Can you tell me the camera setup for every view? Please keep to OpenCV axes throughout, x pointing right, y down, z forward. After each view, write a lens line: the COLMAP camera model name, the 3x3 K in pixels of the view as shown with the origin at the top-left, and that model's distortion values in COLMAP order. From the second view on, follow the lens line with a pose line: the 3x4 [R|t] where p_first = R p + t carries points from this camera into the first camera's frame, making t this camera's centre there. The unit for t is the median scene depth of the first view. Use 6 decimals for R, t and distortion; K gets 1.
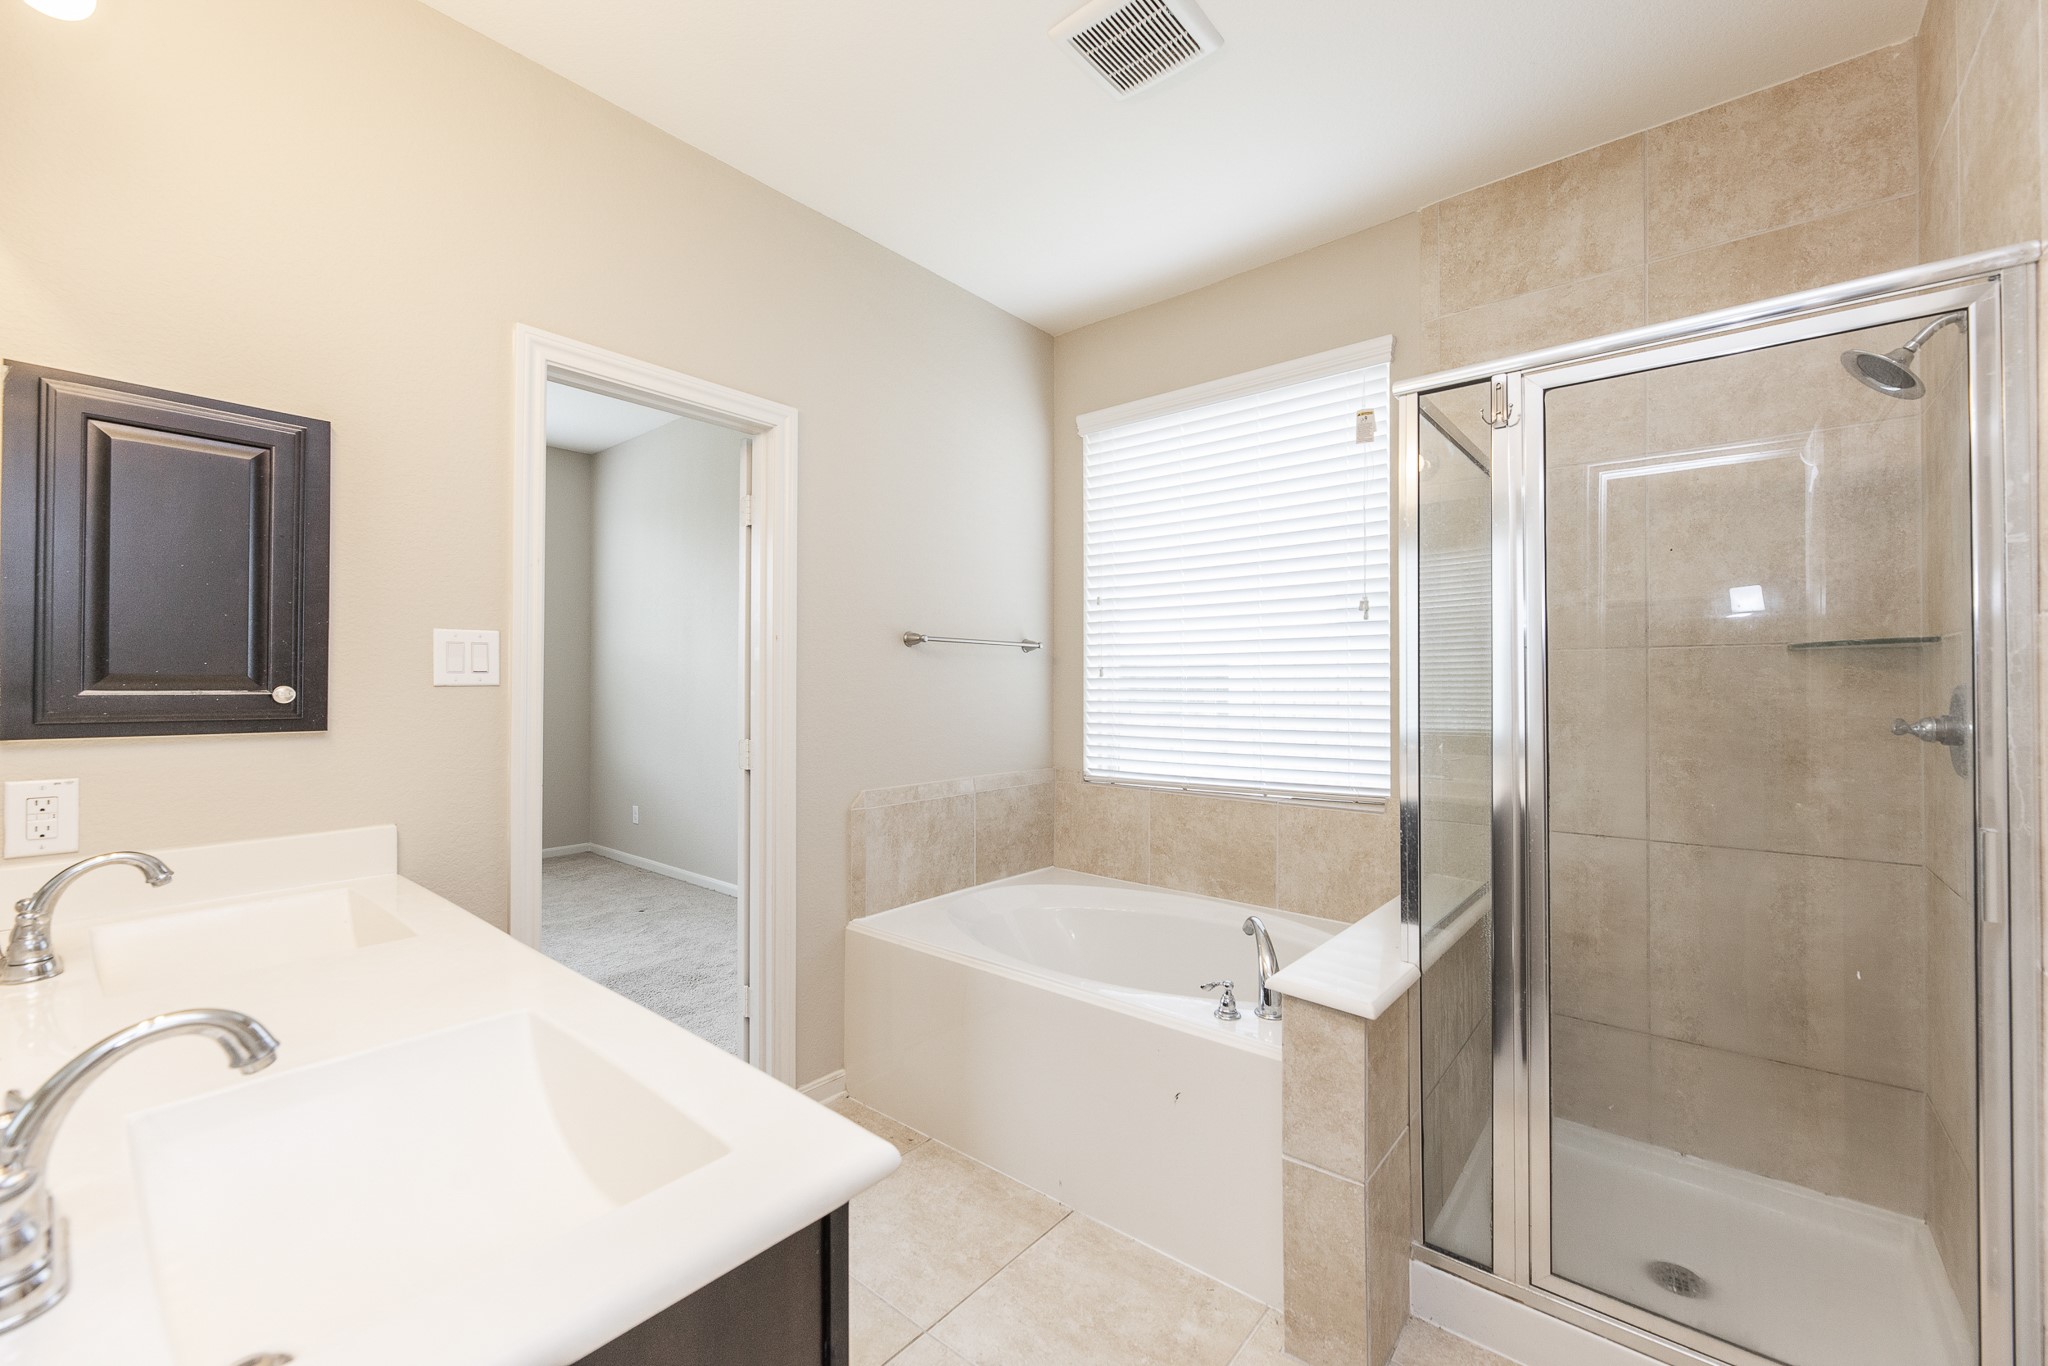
lens RADIAL K [[823.3, 0, 1038.5], [0, 823.3, 681.7], [0, 0, 1]] dist [-0.001337, -0.000173]
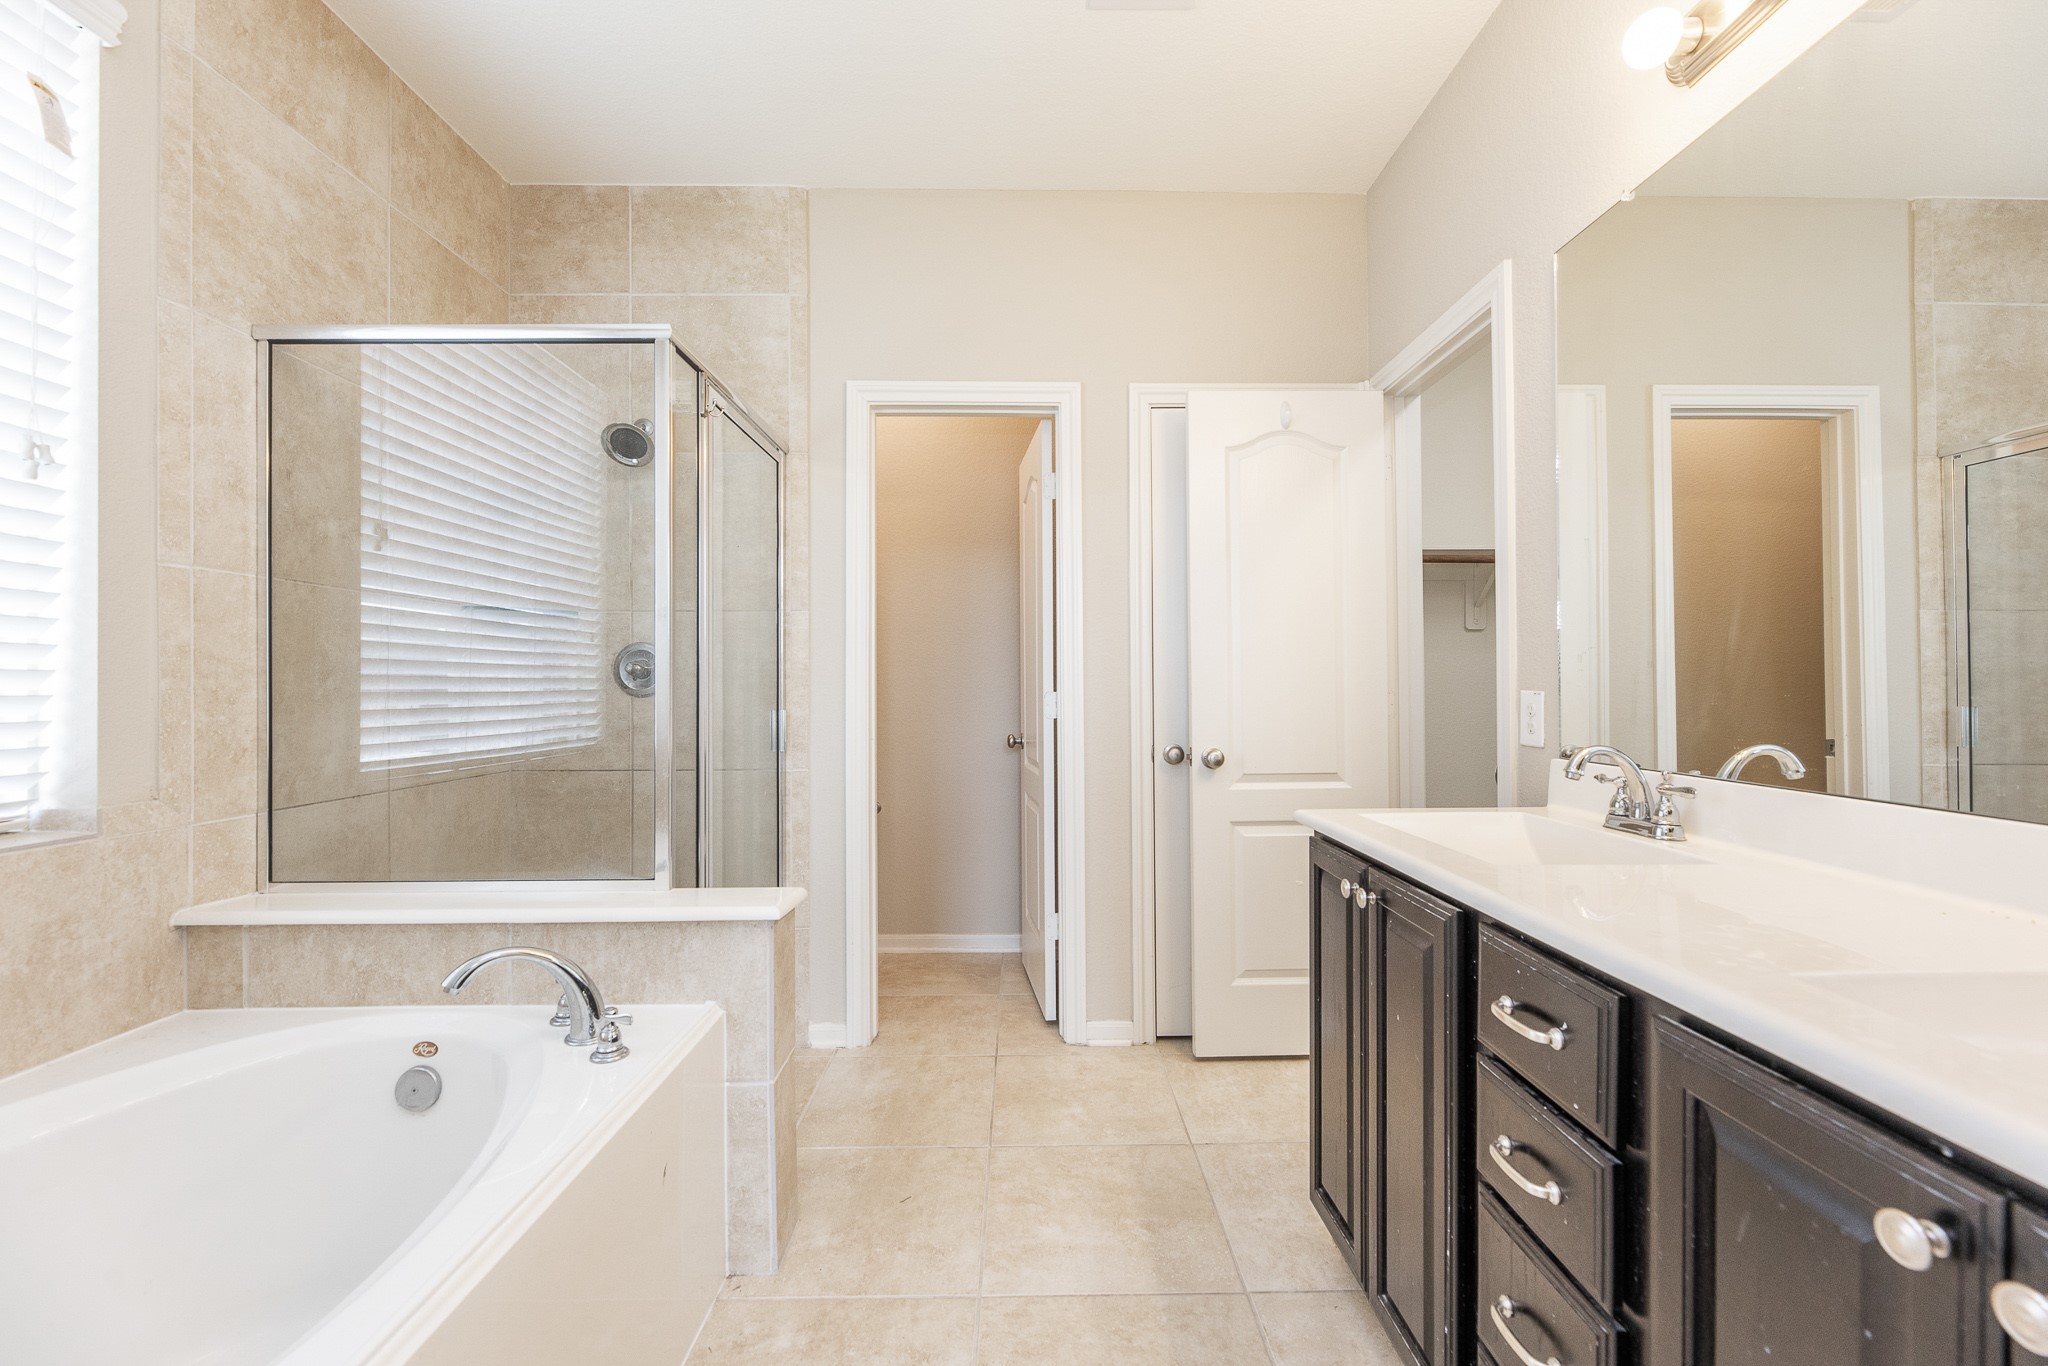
lens RADIAL K [[823.3, 0, 1038.5], [0, 823.3, 681.7], [0, 0, 1]] dist [-0.001337, -0.000173]
pose [[-0.646808, 0.006802, 0.762622, -0.416807], [-0.001347, 0.999948, -0.010062, 0.058004], [-0.762651, -0.007536, -0.646766, 0.855822]]
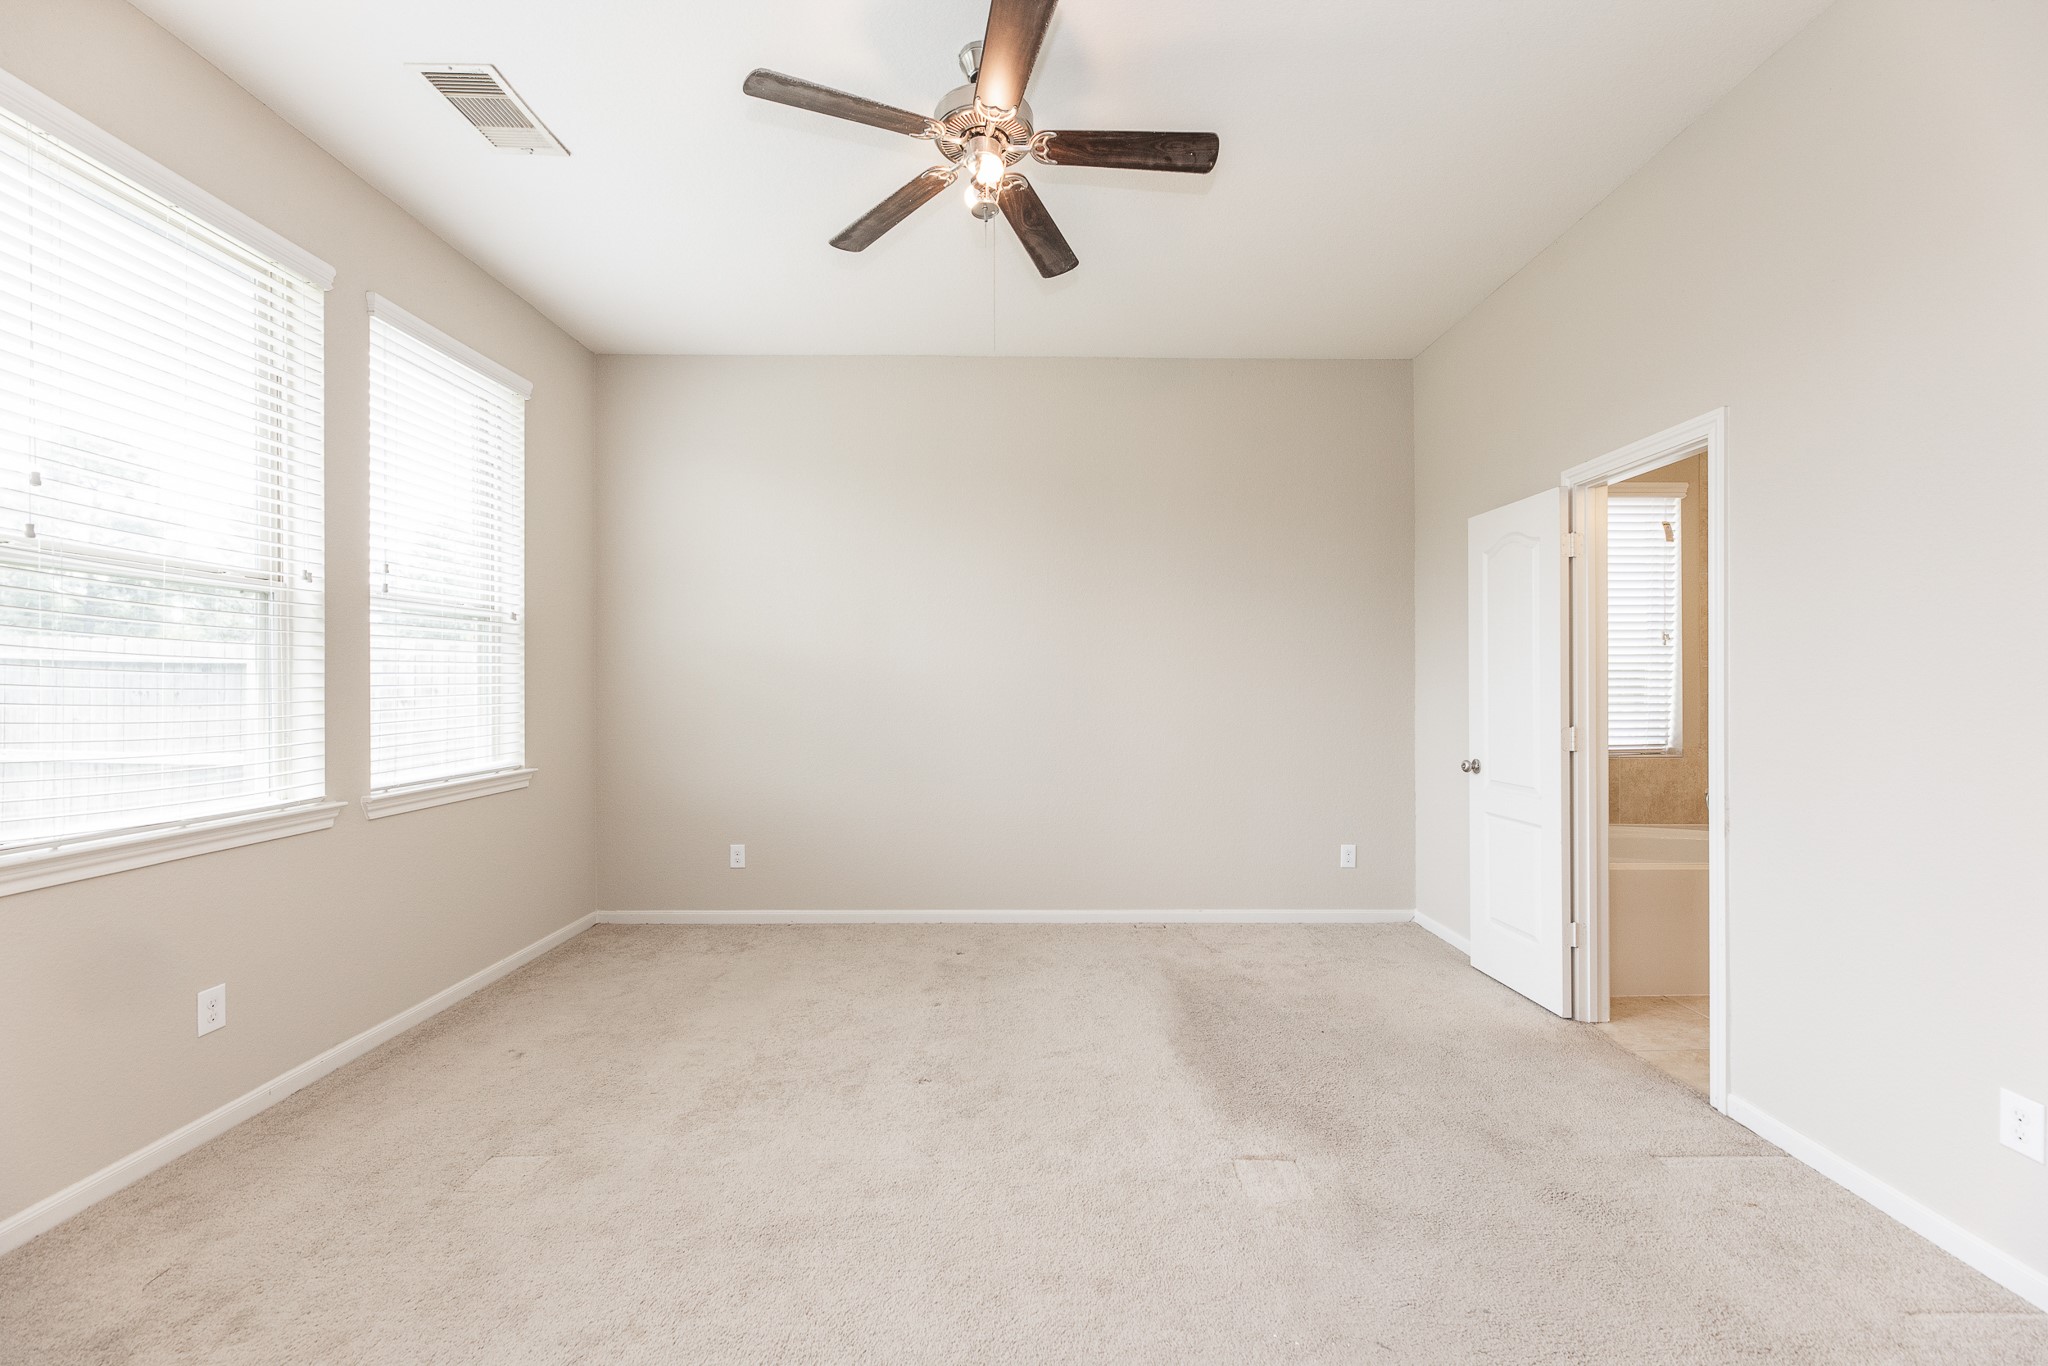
lens RADIAL K [[823.3, 0, 1038.5], [0, 823.3, 681.7], [0, 0, 1]] dist [-0.001337, -0.000173]
pose [[0.762094, 0.001300, 0.647465, -1.697800], [-0.002117, 0.999998, 0.000485, 0.002356], [-0.647463, -0.001740, 0.762095, 0.547428]]
